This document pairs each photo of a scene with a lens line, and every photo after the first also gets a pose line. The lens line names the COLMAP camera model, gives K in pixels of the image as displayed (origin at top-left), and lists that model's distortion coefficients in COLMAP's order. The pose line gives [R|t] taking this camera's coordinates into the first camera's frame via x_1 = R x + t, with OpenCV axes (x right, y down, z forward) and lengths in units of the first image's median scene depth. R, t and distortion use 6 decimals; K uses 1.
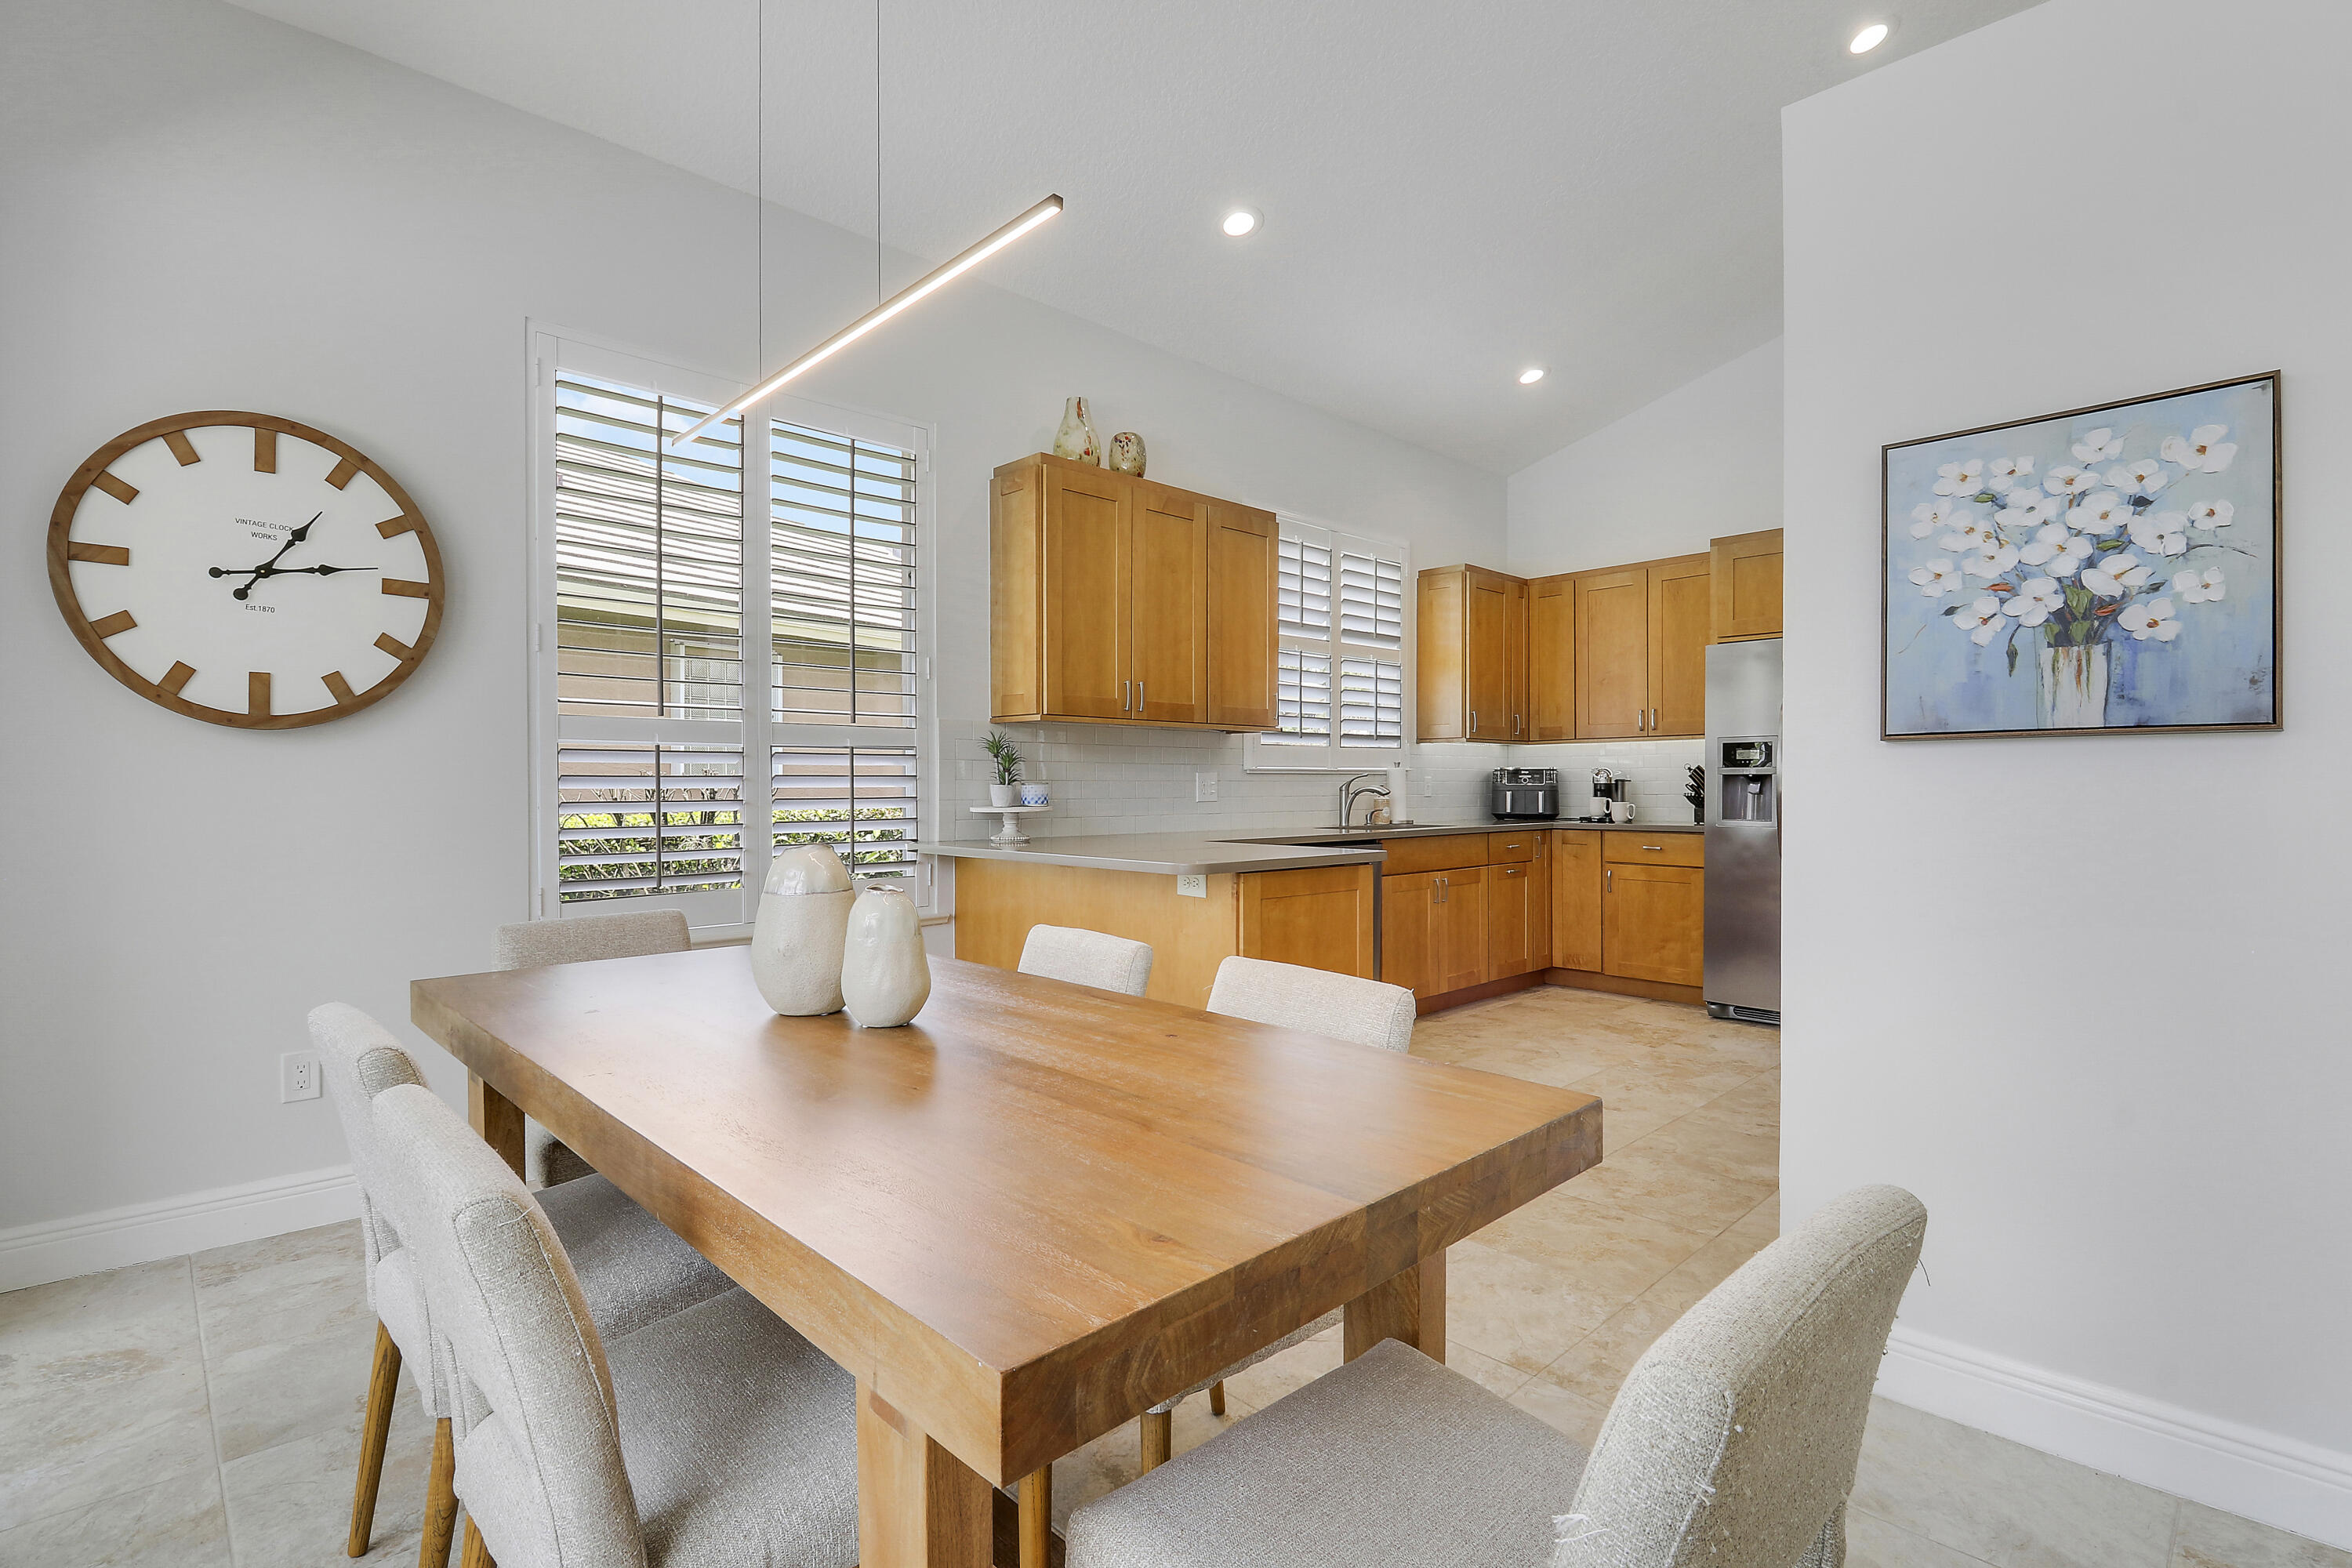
lens RADIAL K [[1130.7, 0, 1196.1], [0, 1130.7, 769.9], [0, 0, 1]] dist [-0.001470, -0.013603]
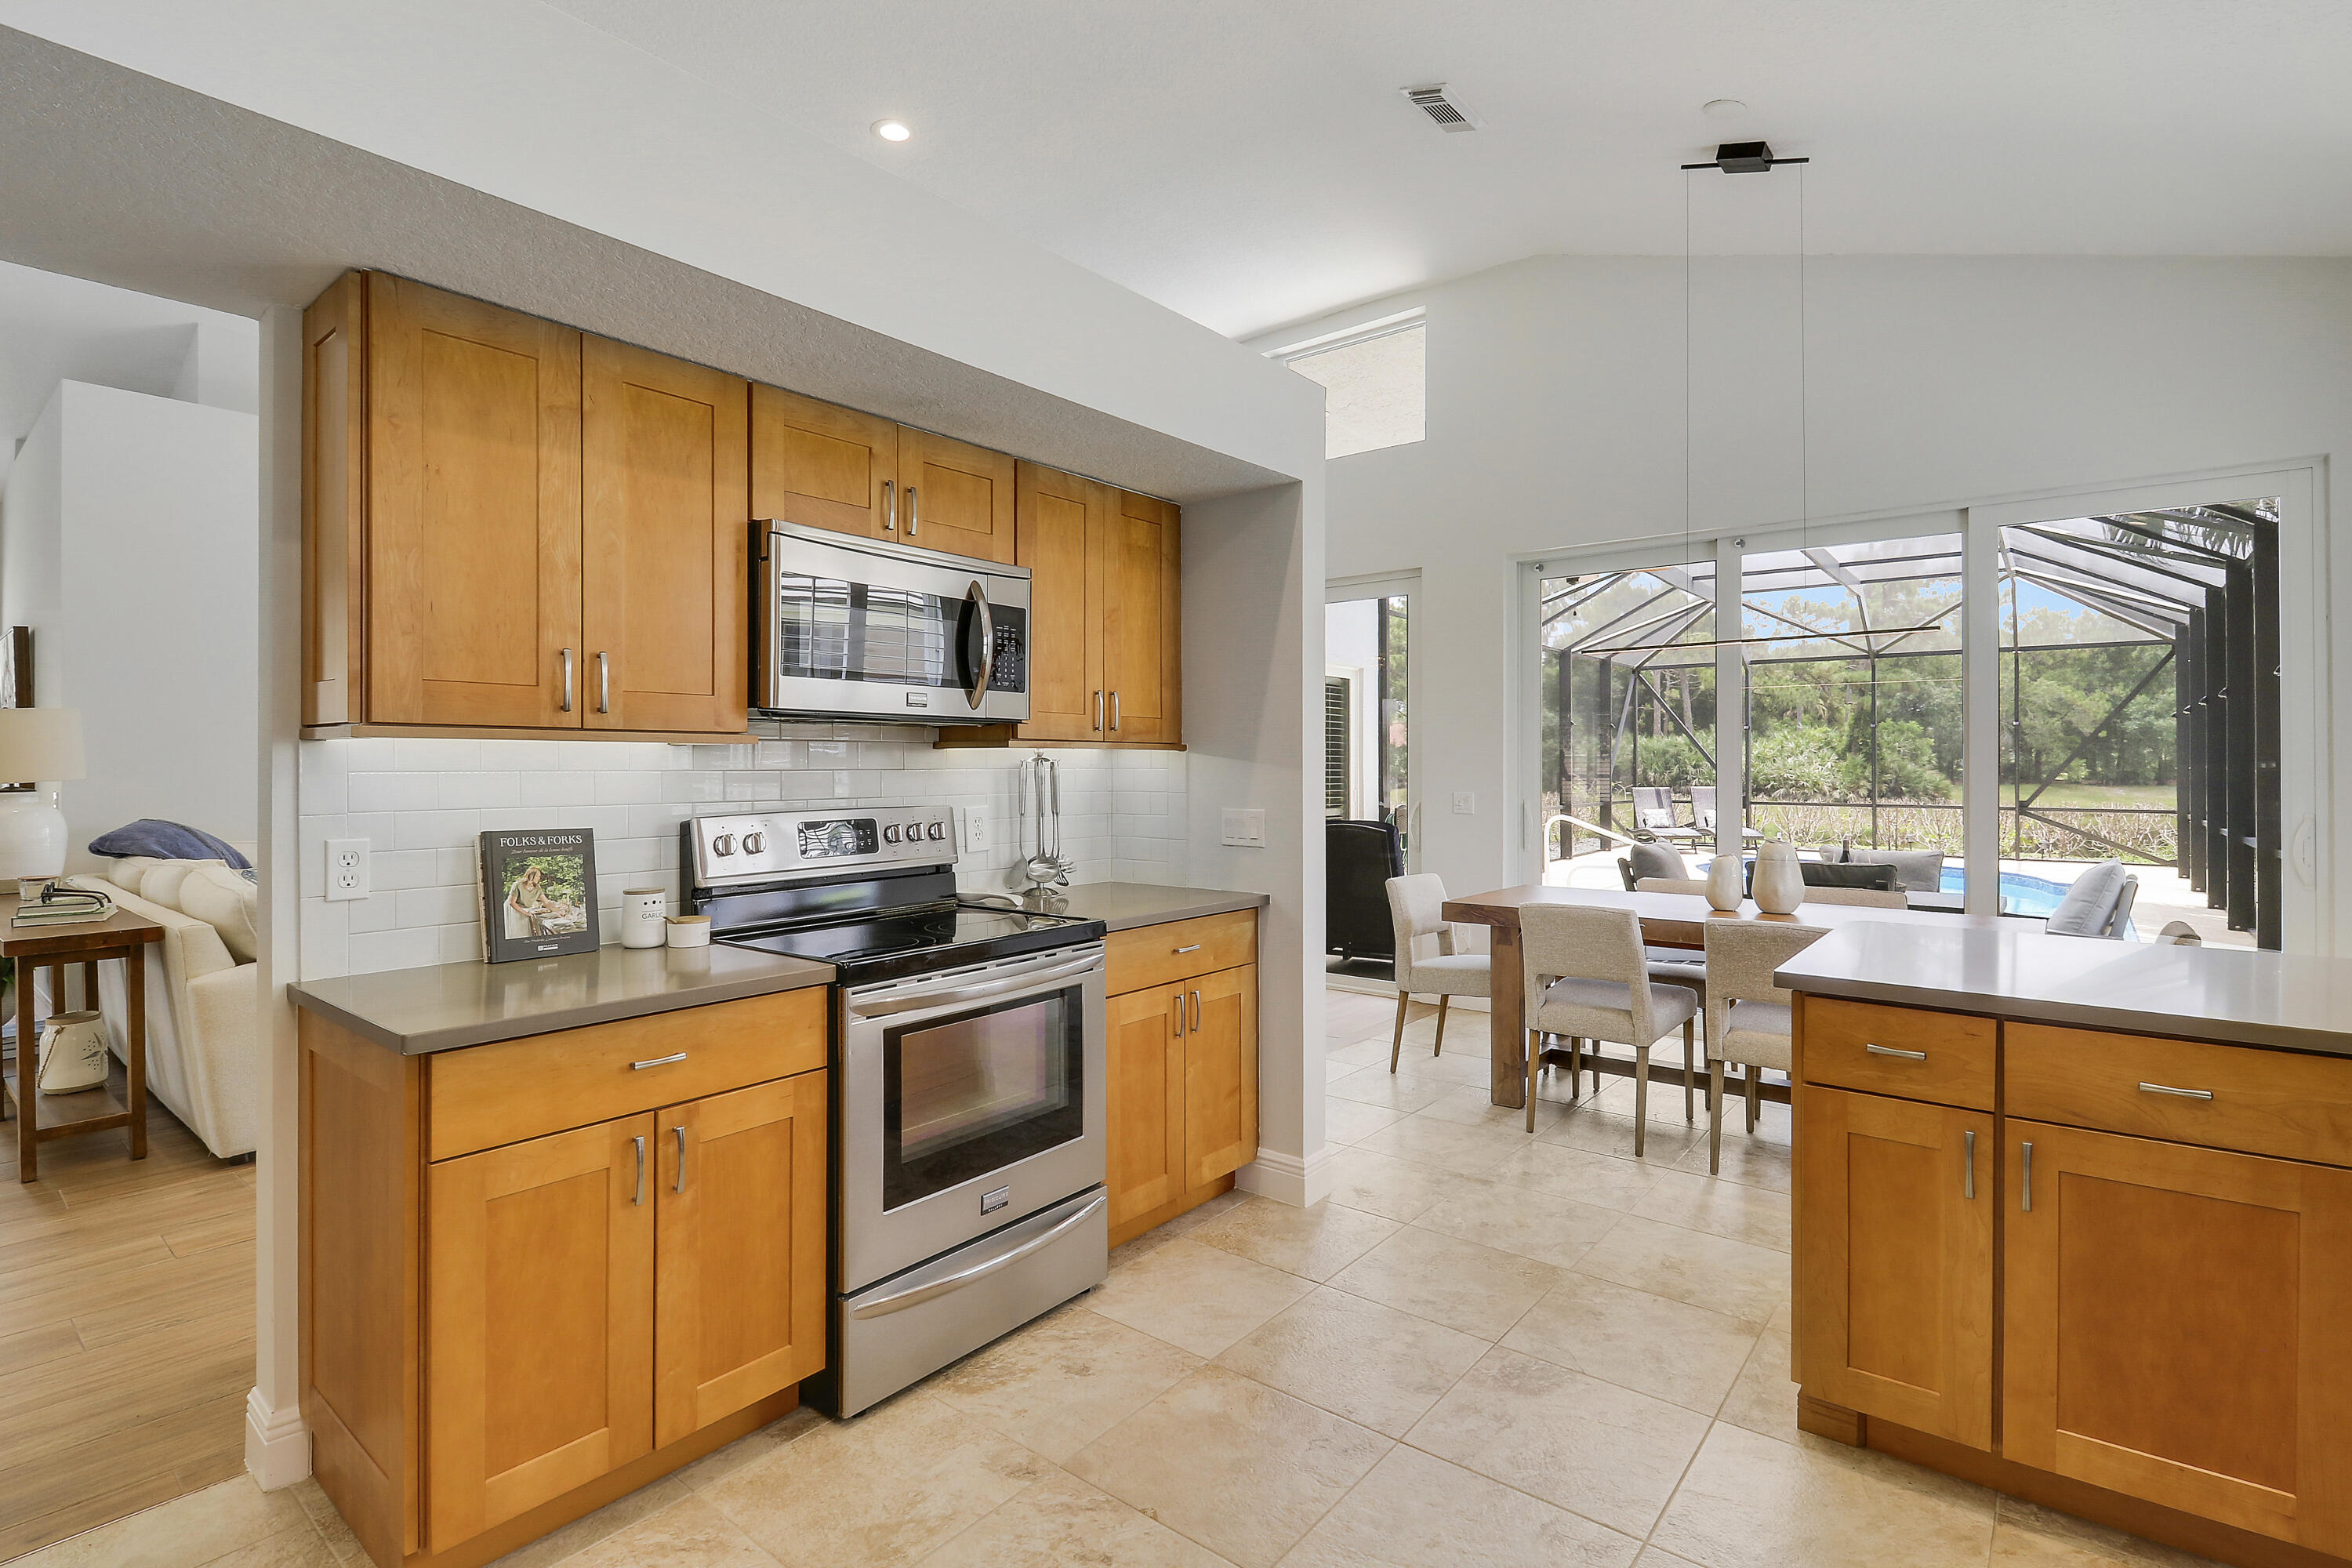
lens RADIAL K [[1113.5, 0, 1193.5], [0, 1113.5, 762.8], [0, 0, 1]] dist [-0.000914, -0.012895]
pose [[-0.994841, -0.003477, -0.101384, 0.433155], [-0.002384, 0.999938, -0.010899, -0.025143], [0.101415, -0.010601, -0.994788, 1.267119]]
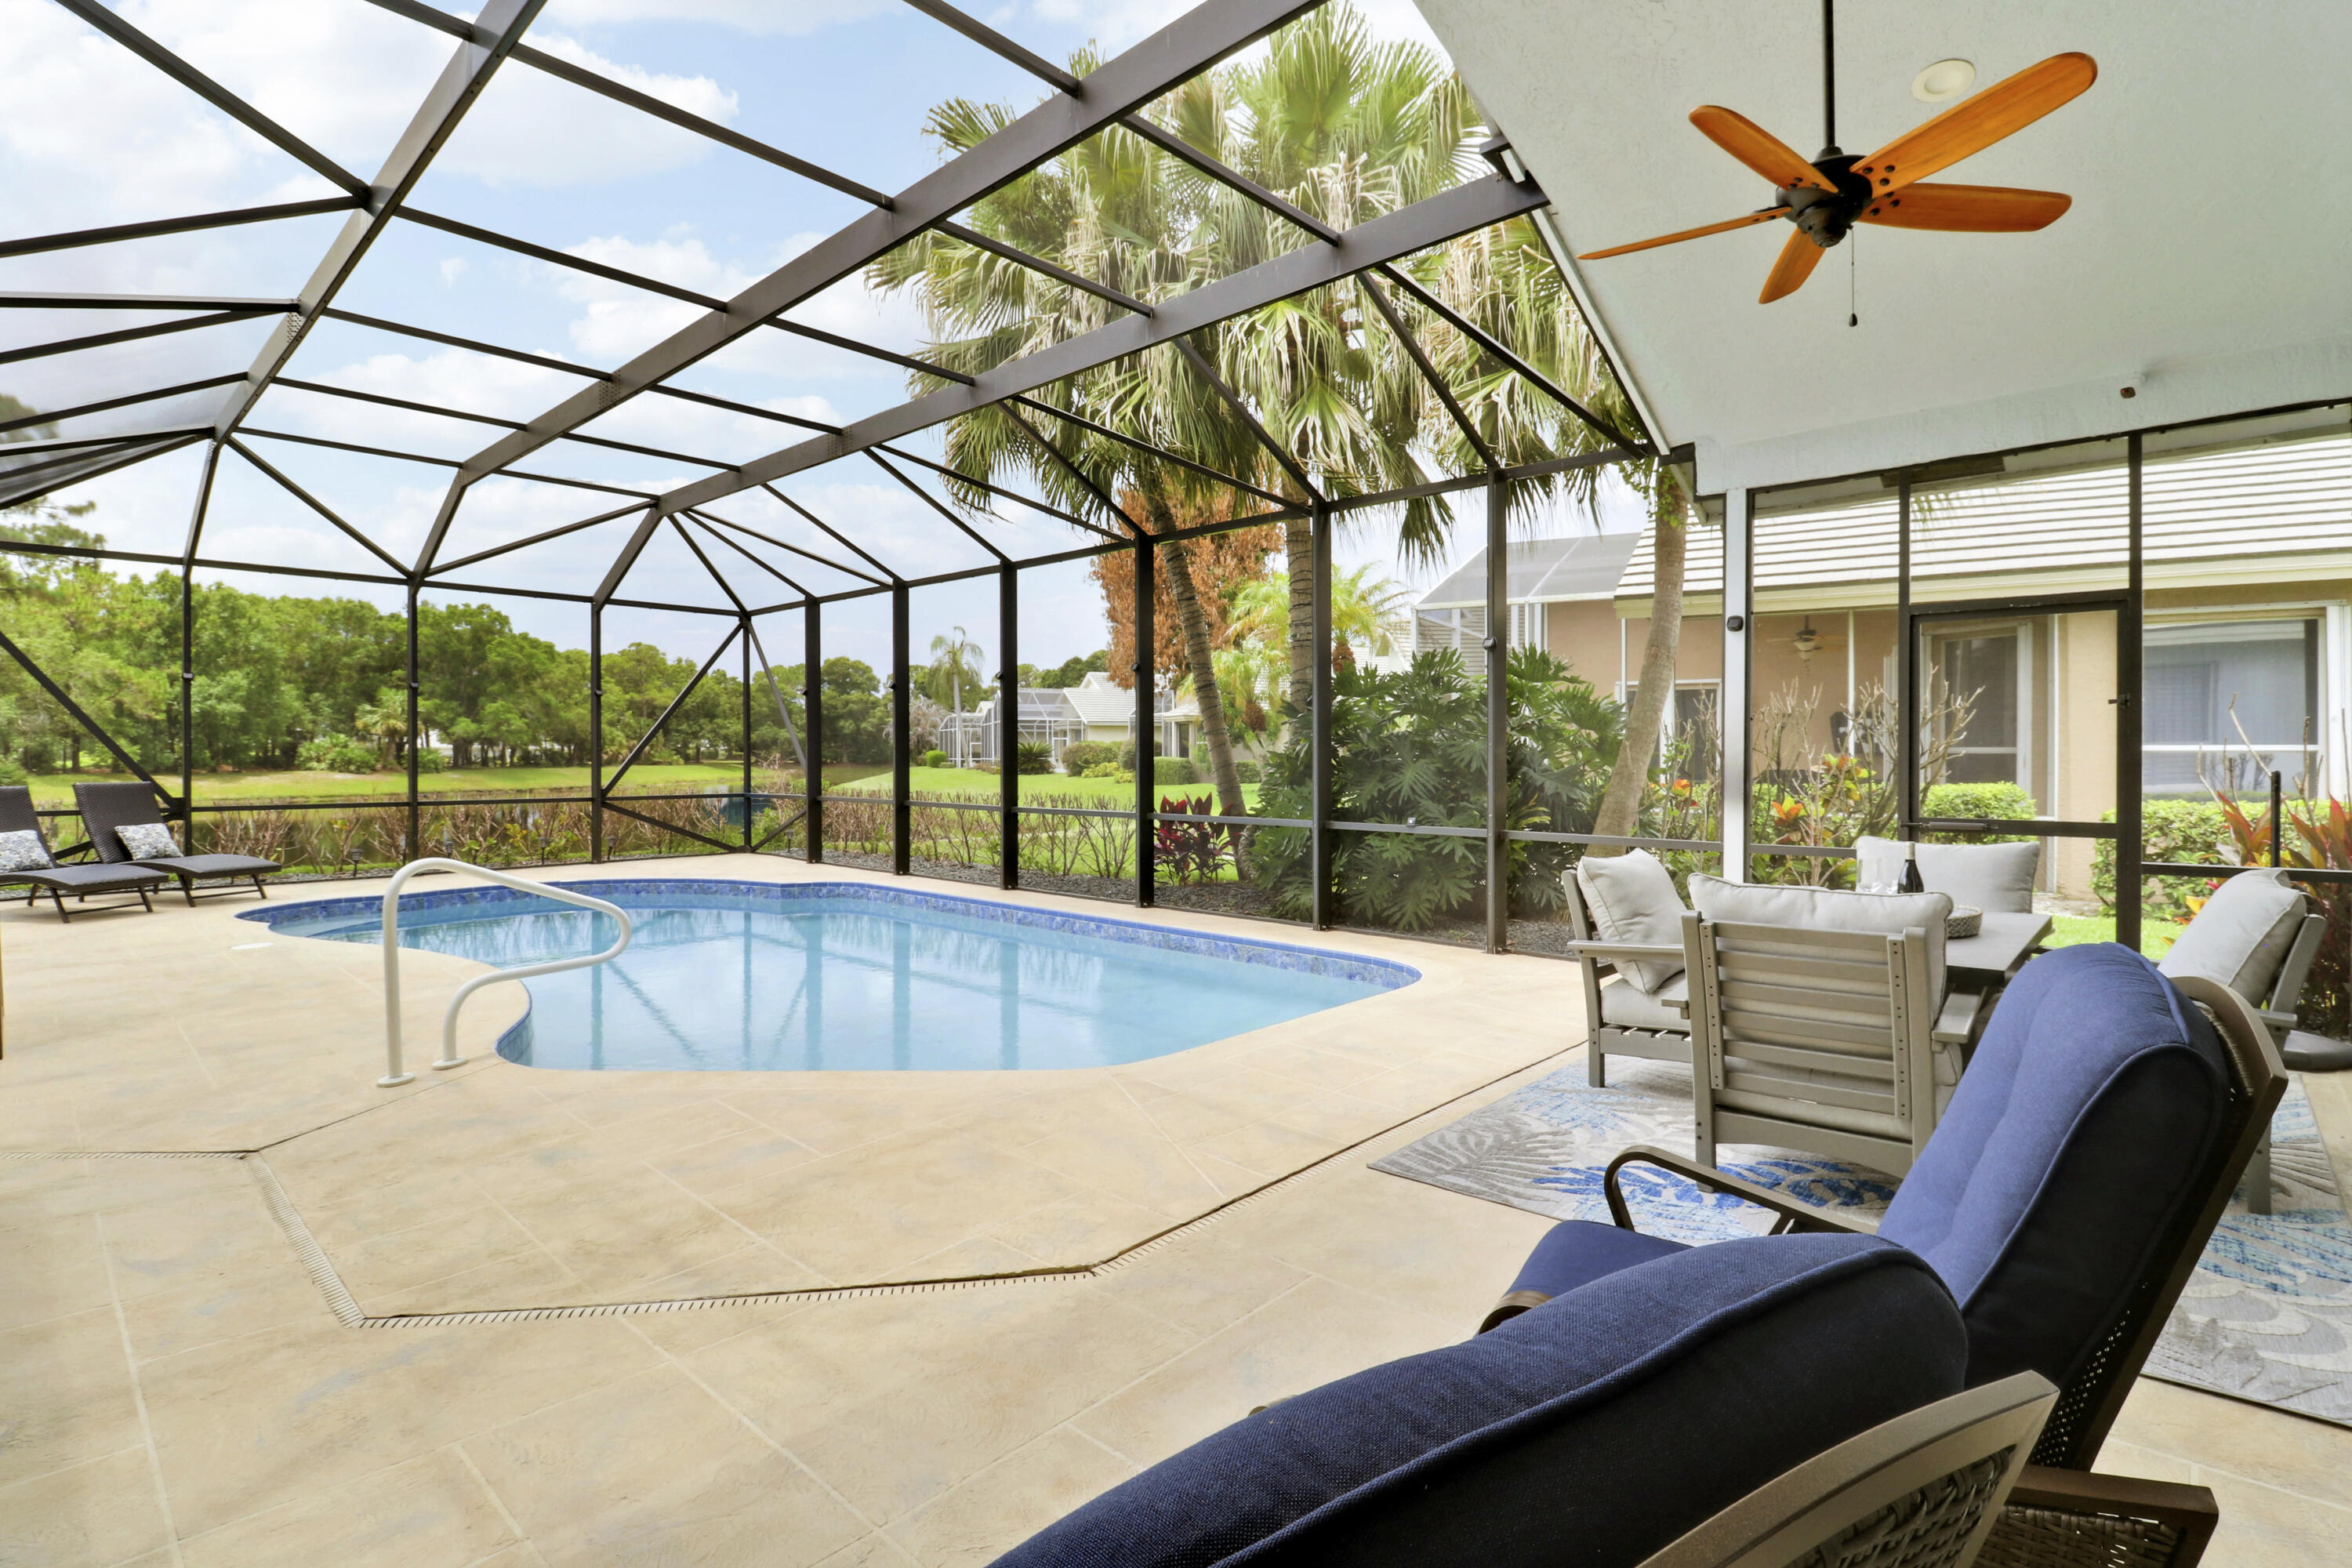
lens RADIAL K [[1099.2, 0, 1188.6], [0, 1099.2, 761.3], [0, 0, 1]] dist [0.001648, -0.014106]
pose [[0.036153, 0.005464, -0.999331, 0.314128], [0.009872, 0.999934, 0.005825, -0.018441], [0.999298, -0.010076, 0.036096, -0.673960]]
